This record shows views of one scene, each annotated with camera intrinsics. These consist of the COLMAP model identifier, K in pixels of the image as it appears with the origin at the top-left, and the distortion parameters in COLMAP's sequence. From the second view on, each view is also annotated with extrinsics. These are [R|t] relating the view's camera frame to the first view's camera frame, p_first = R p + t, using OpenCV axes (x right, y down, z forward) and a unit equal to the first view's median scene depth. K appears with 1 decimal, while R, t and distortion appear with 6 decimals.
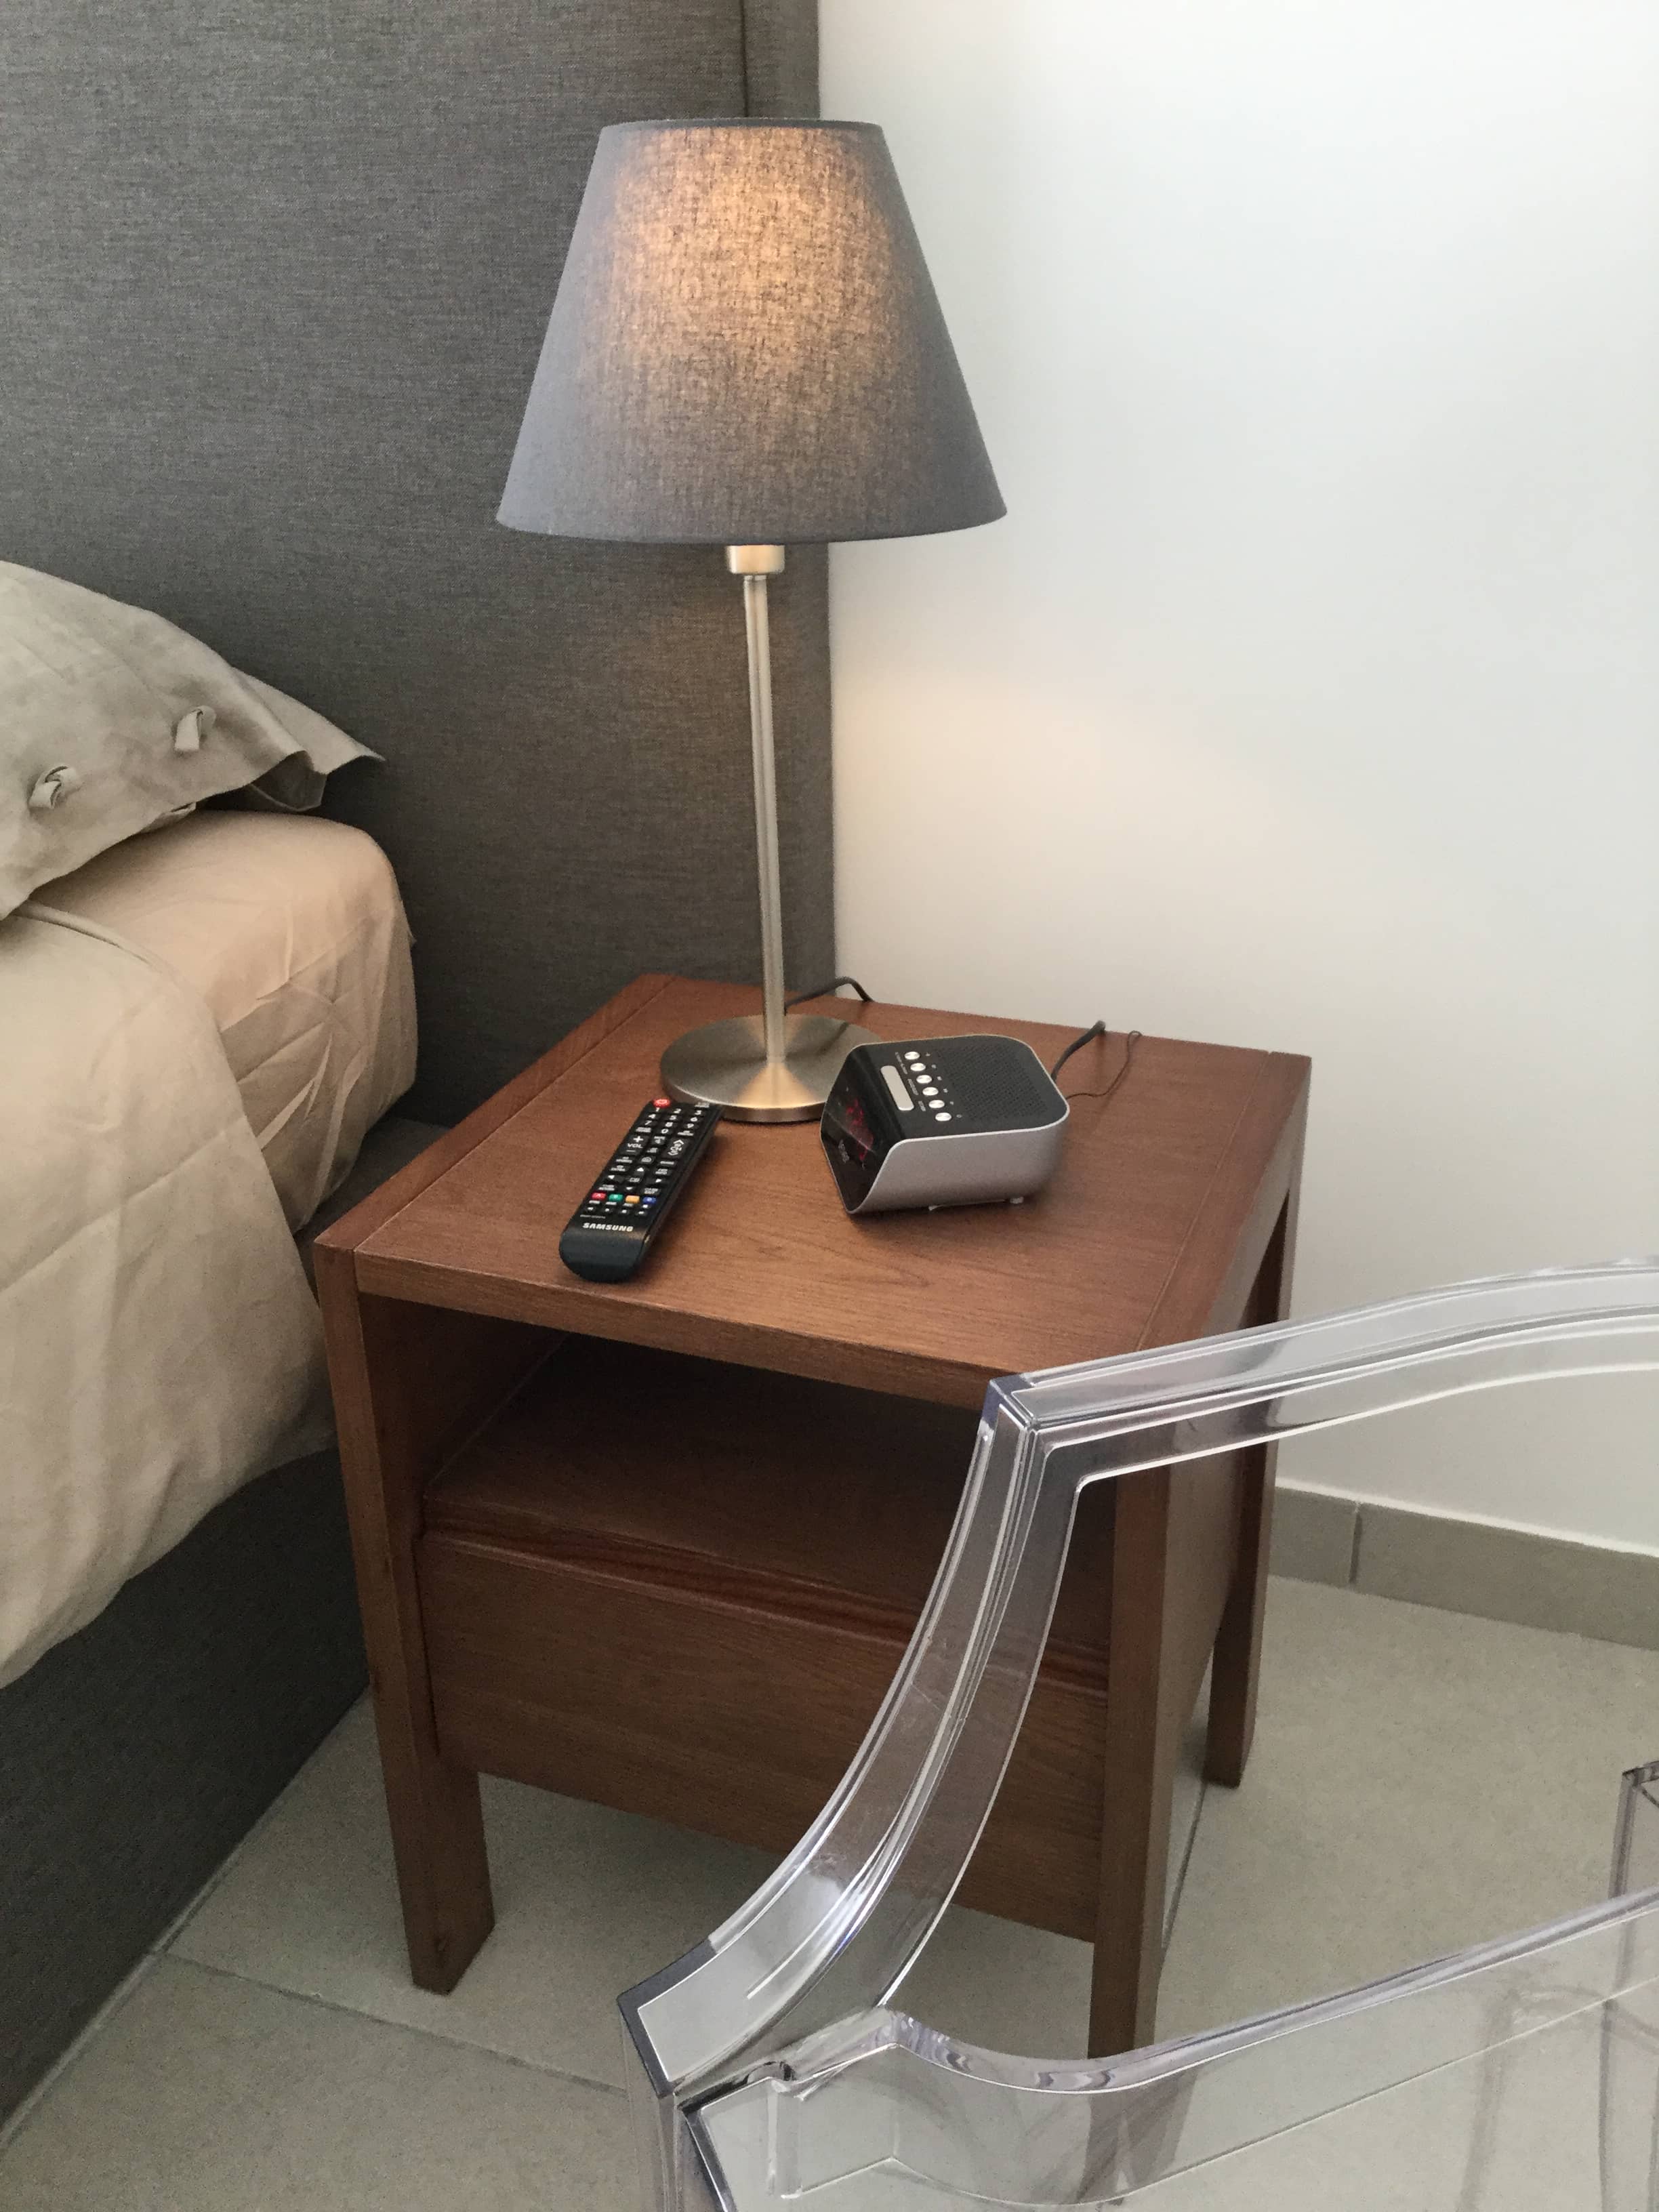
lens RADIAL K [[2008.5, 0, 829.6], [0, 2008.5, 1106.2], [0, 0, 1]] dist [0.035093, -0.042630]
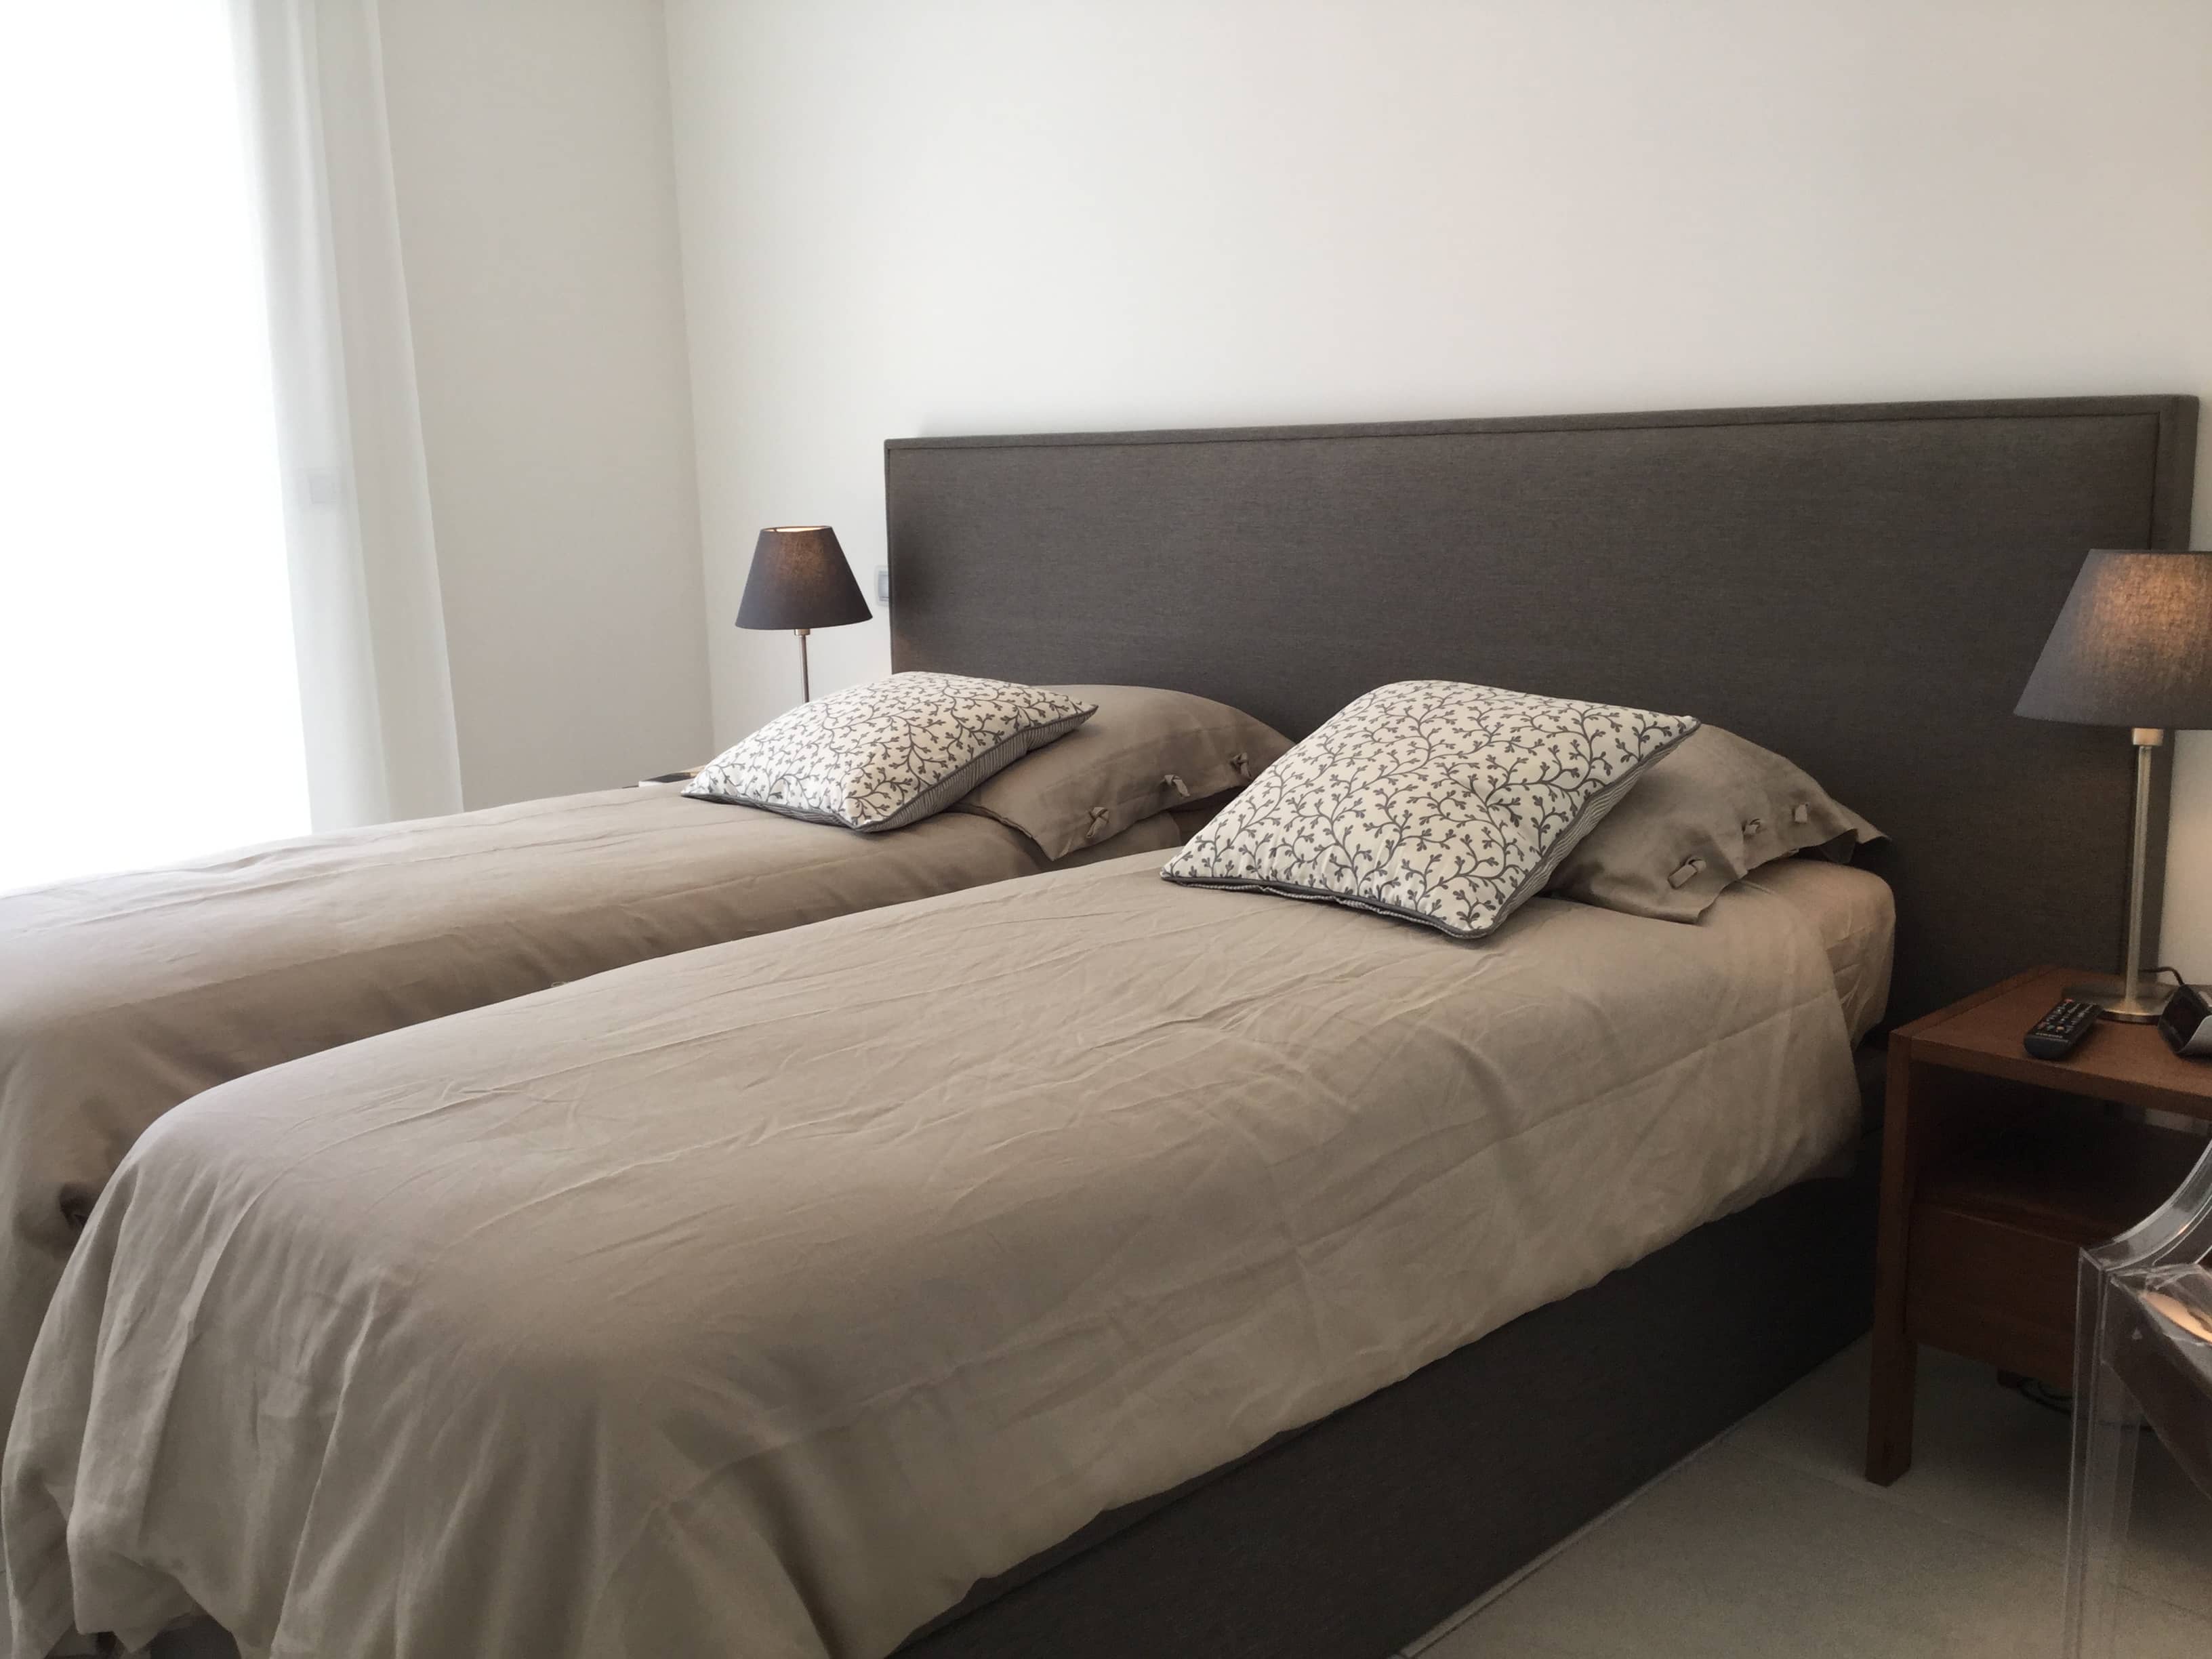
lens RADIAL K [[2008.5, 0, 1106.5], [0, 2008.5, 824.5], [0, 0, 1]] dist [0.035093, -0.042630]
pose [[0.901950, 0.077404, -0.424846, -0.109631], [-0.179677, 0.961870, -0.206210, 0.424196], [0.392686, 0.262326, 0.881466, -1.203266]]
